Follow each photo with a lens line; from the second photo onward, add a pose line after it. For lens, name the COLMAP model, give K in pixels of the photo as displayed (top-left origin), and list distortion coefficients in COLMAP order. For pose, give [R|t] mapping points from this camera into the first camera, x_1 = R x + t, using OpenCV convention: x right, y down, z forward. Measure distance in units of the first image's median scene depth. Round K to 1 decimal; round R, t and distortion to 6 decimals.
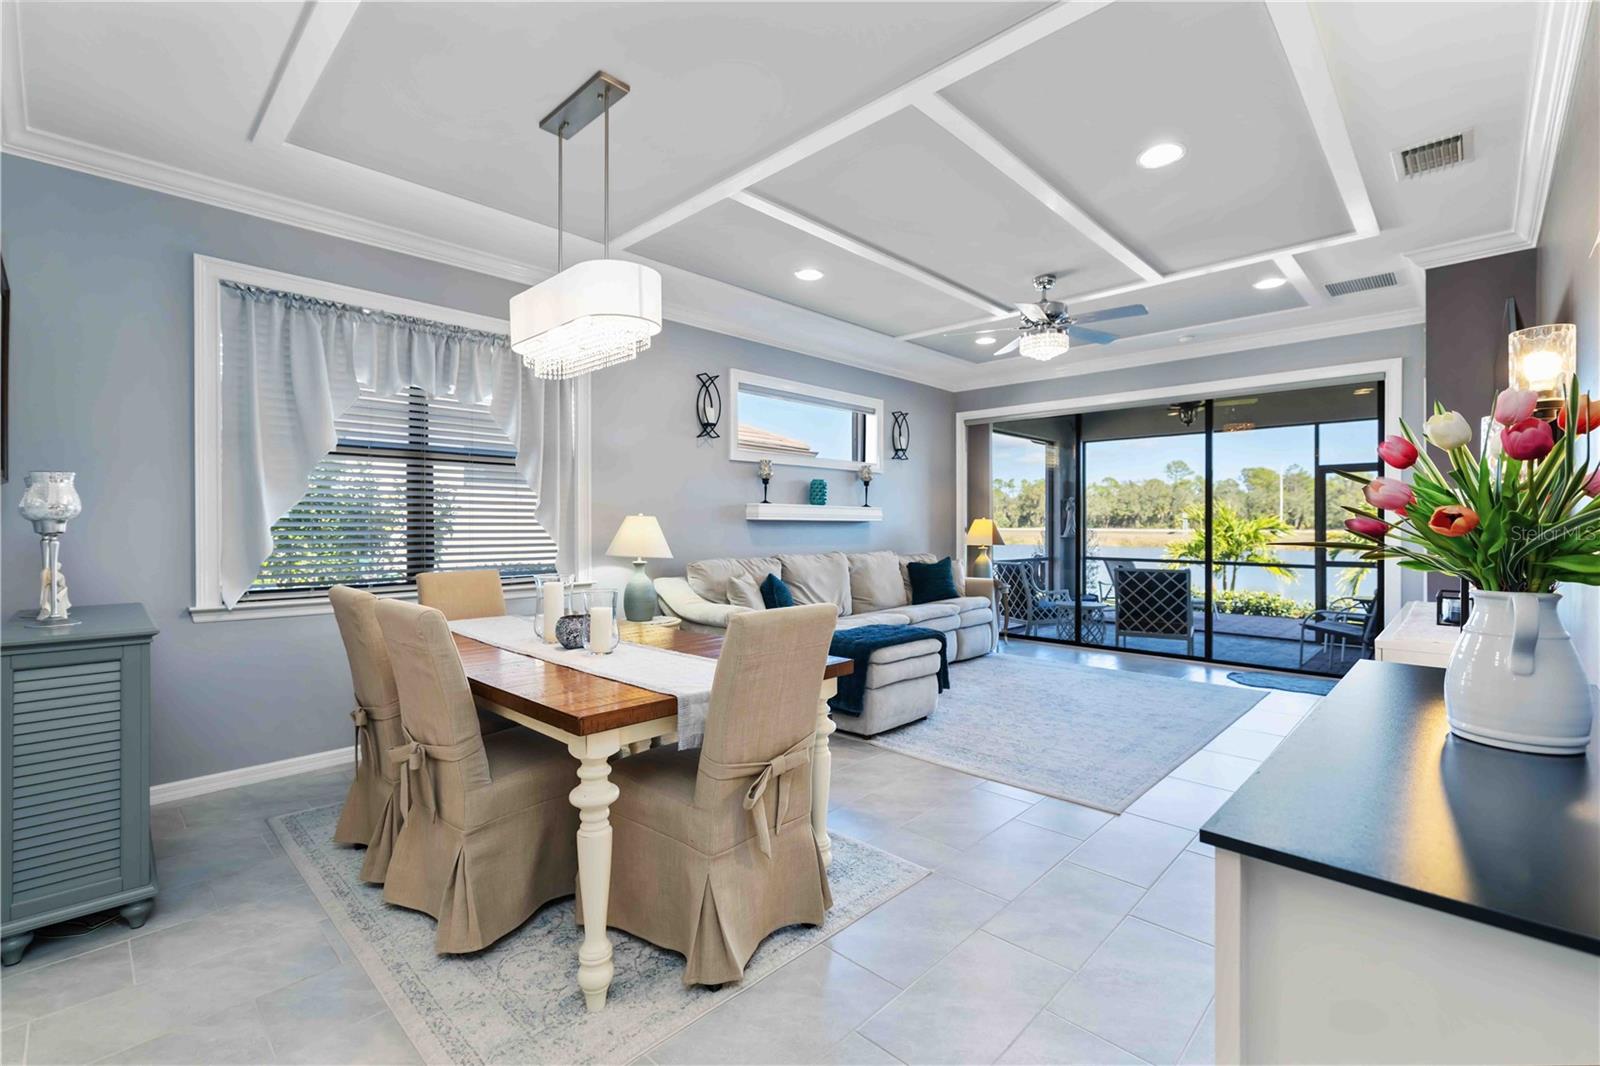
lens RADIAL K [[696.3, 0, 803.1], [0, 696.3, 530.7], [0, 0, 1]] dist [0.001282, 0.001953]
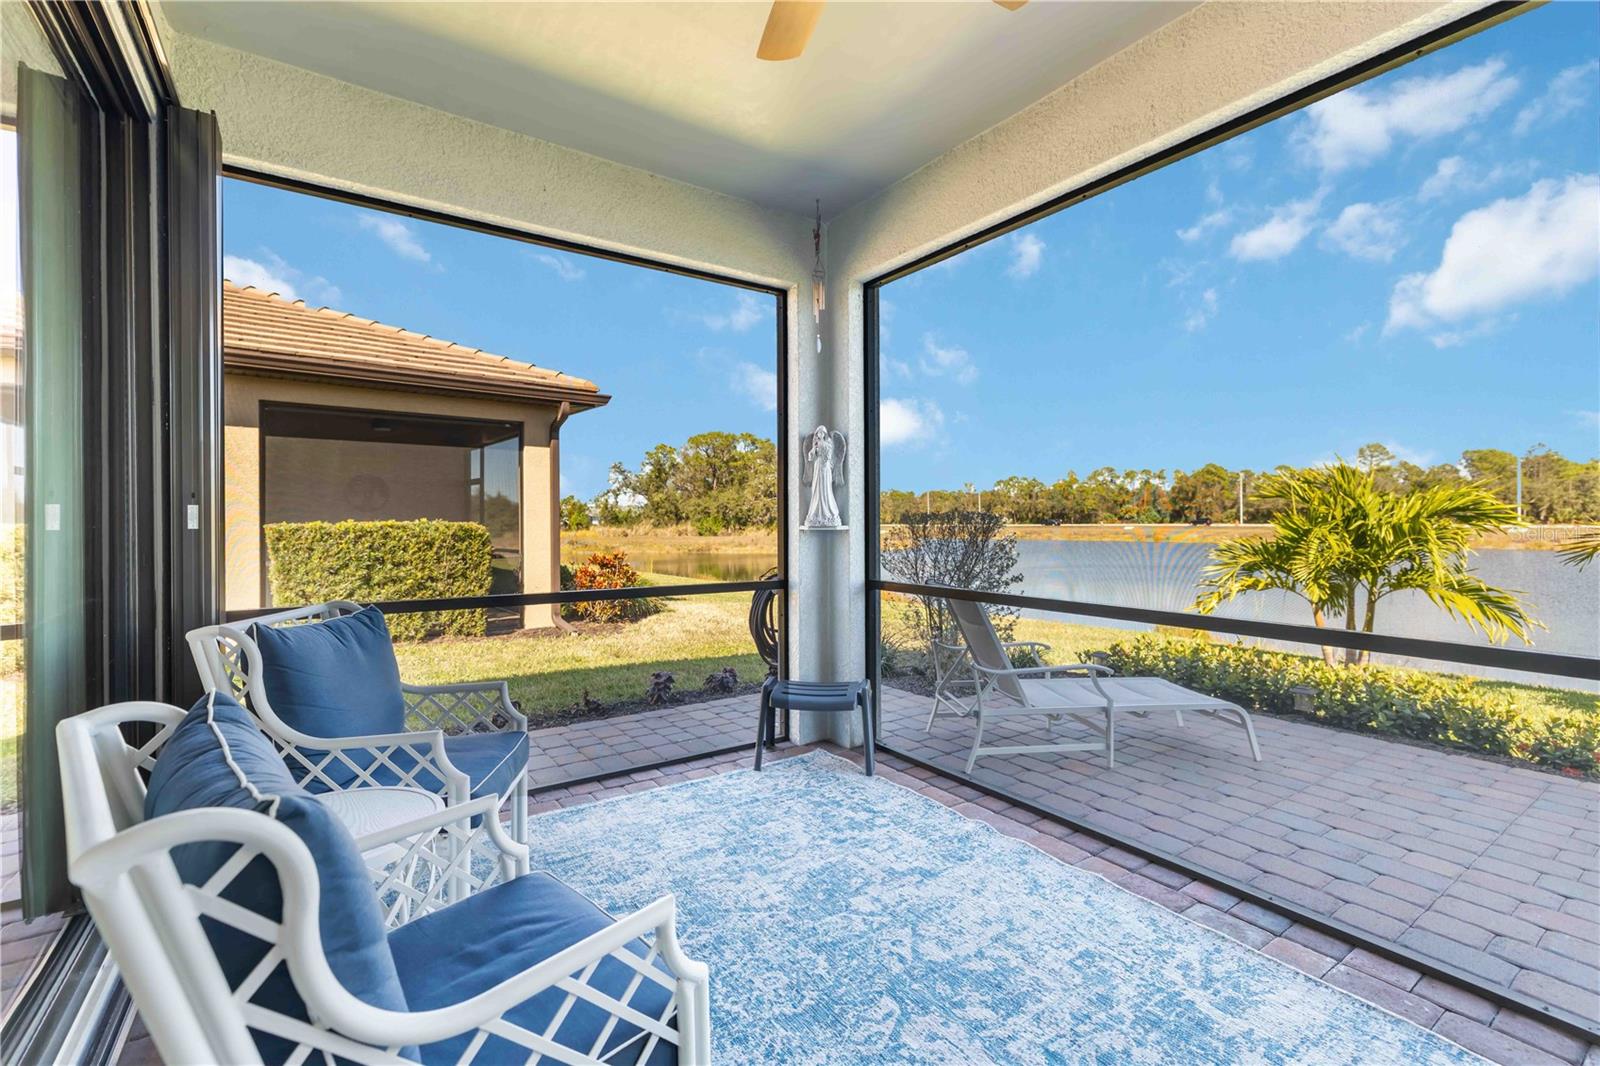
lens RADIAL K [[696.3, 0, 806.1], [0, 696.3, 521.8], [0, 0, 1]] dist [0.001282, 0.001953]
pose [[0.980868, -0.006817, -0.194554, 0.719541], [0.004856, 0.999933, -0.010554, 0.011650], [0.194613, 0.009407, 0.980835, 1.004824]]
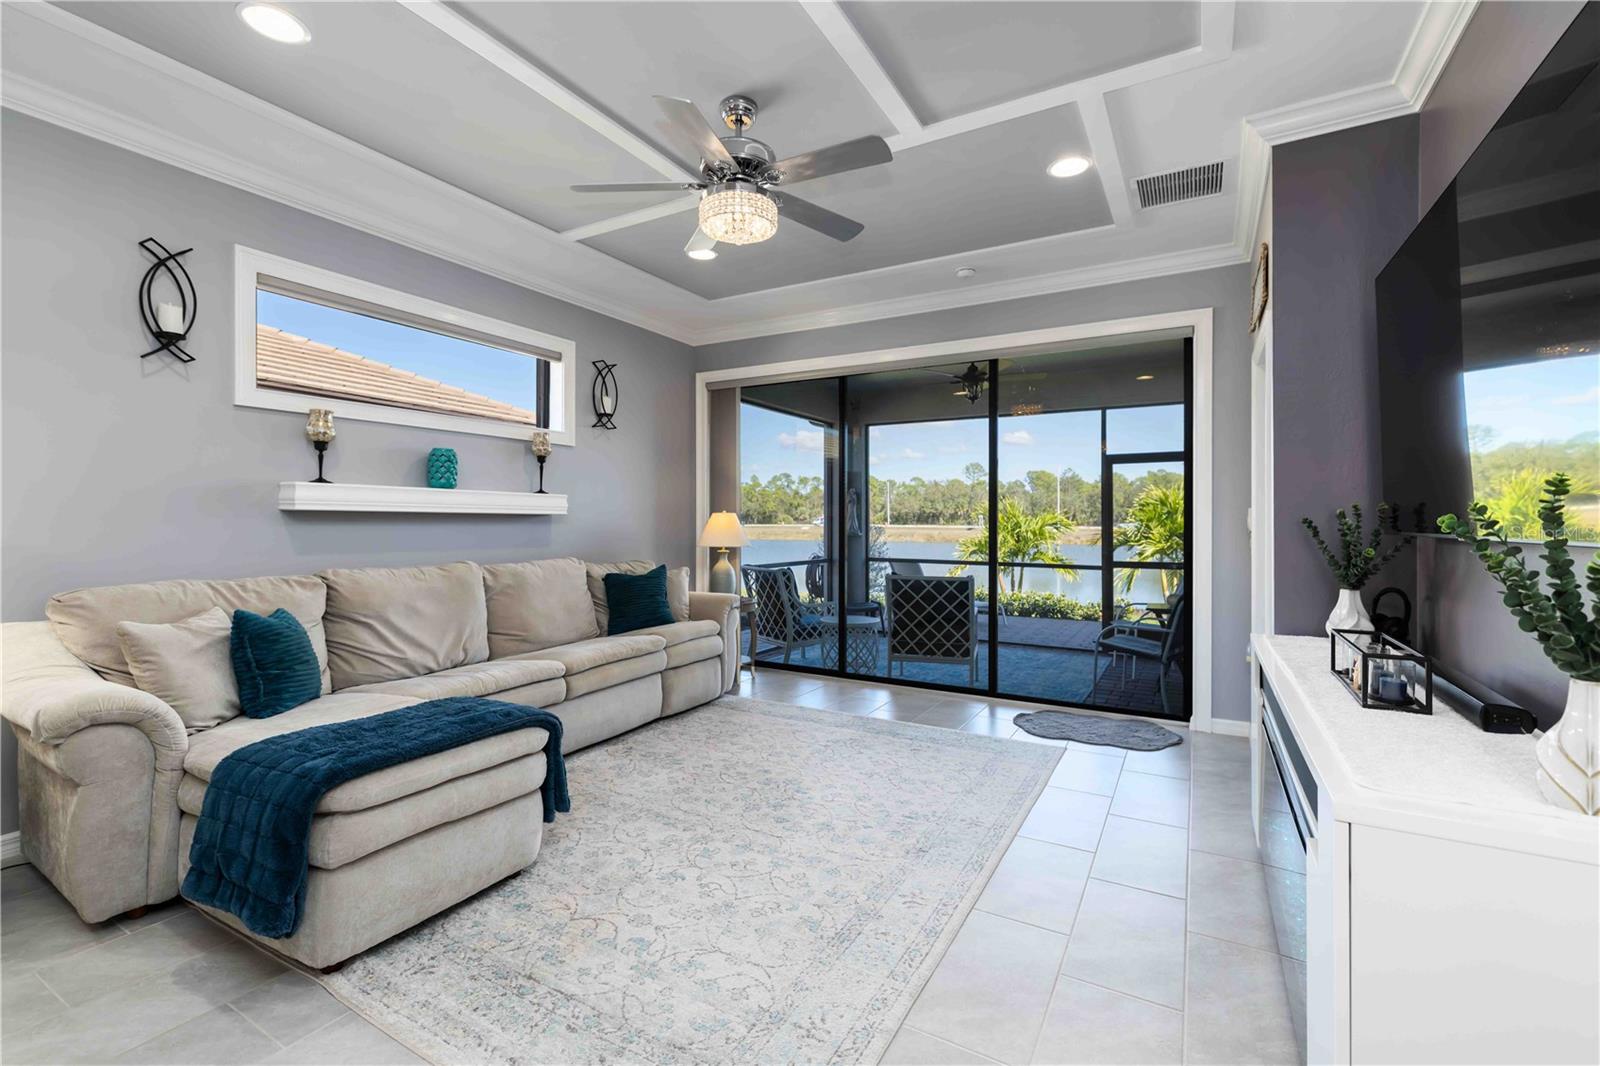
lens RADIAL K [[696.3, 0, 796.9], [0, 696.3, 530.4], [0, 0, 1]] dist [0.001282, 0.001953]
pose [[0.970712, -0.002043, 0.240235, 0.177382], [0.001002, 0.999990, 0.004458, -0.000699], [-0.240242, -0.004086, 0.970704, 0.289211]]
